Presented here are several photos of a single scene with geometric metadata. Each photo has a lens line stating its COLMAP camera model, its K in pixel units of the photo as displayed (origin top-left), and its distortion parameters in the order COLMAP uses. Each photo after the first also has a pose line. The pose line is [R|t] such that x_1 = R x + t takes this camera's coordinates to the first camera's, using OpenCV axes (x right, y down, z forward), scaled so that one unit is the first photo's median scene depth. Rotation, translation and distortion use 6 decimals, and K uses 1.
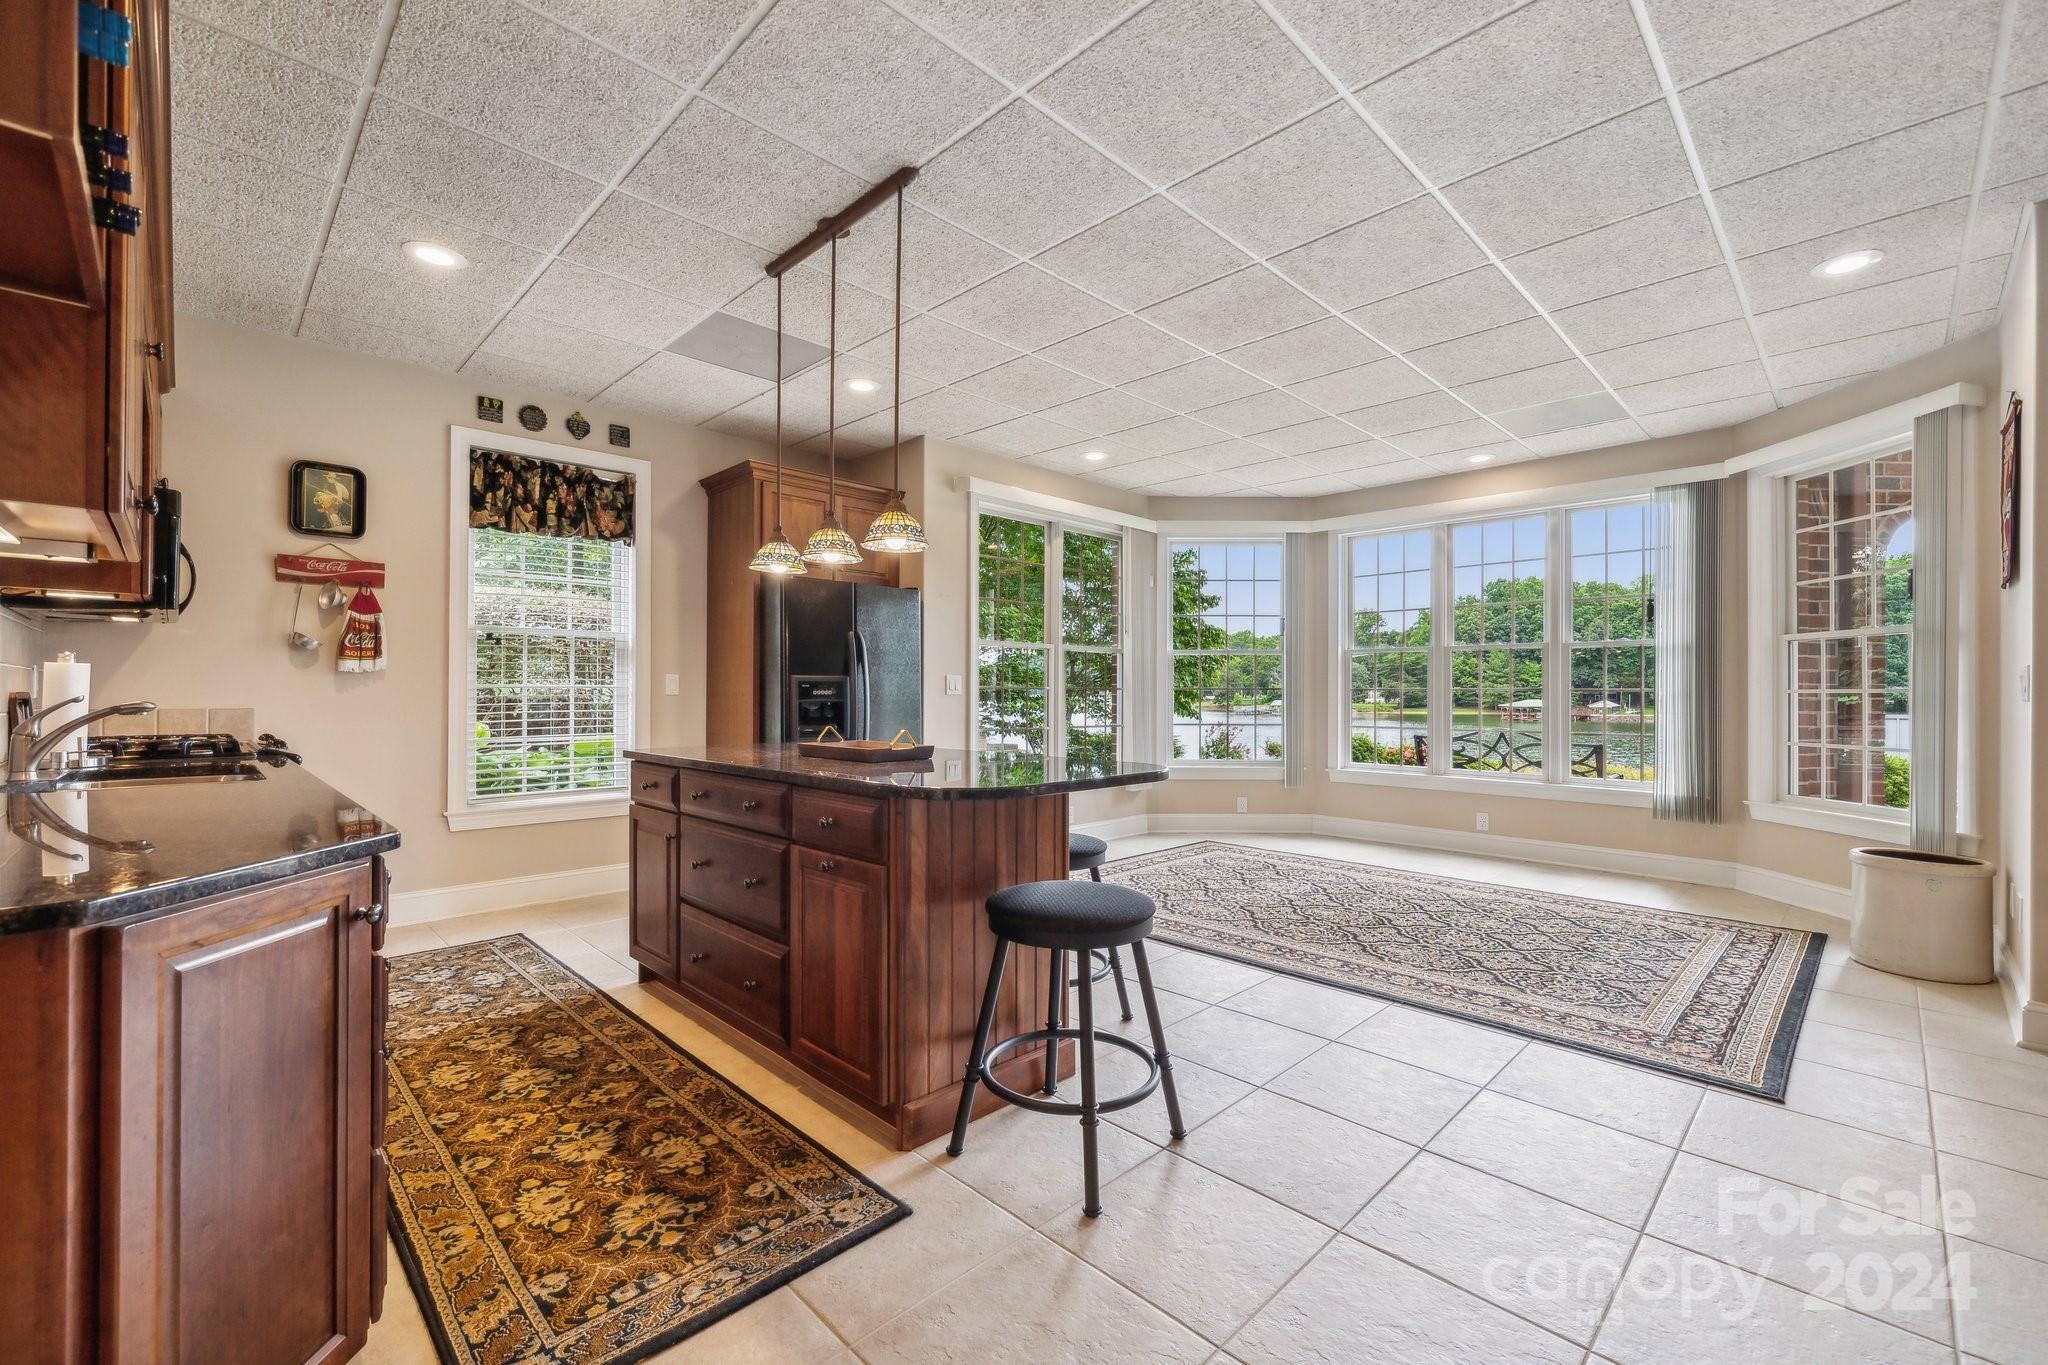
lens RADIAL K [[847.3, 0, 1035.6], [0, 847.3, 685.3], [0, 0, 1]] dist [-0.003281, 0.000757]
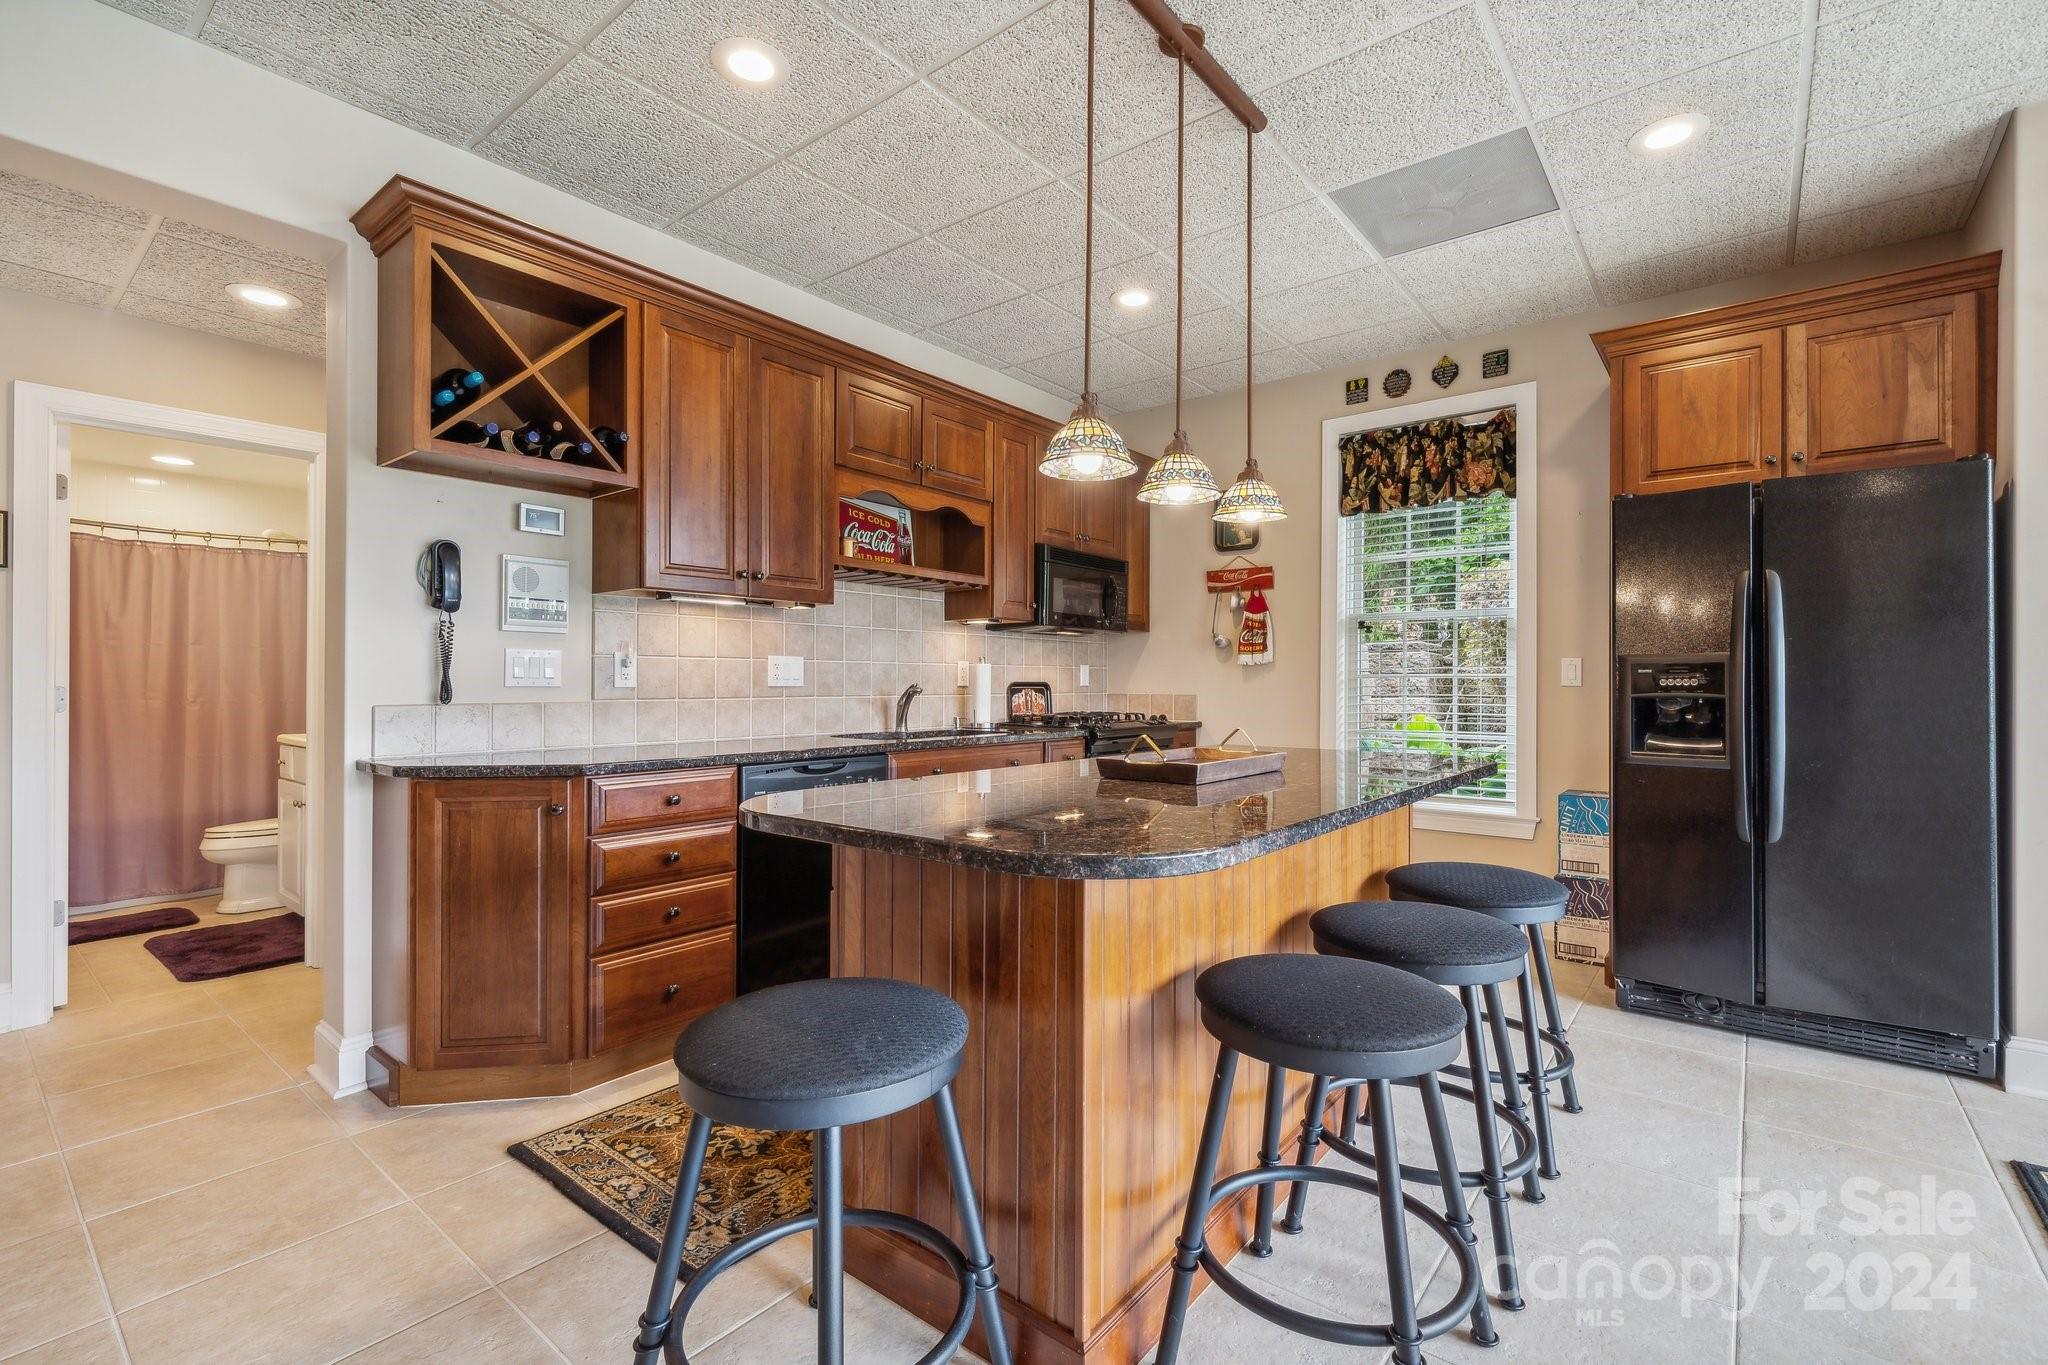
lens RADIAL K [[880.6, 0, 1017.1], [0, 880.6, 680.1], [0, 0, 1]] dist [0.003996, 0.000509]
pose [[0.119981, -0.000911, -0.992776, 0.314050], [0.009837, 0.999952, 0.000271, 0.001852], [0.992728, -0.009798, 0.119984, 0.486463]]
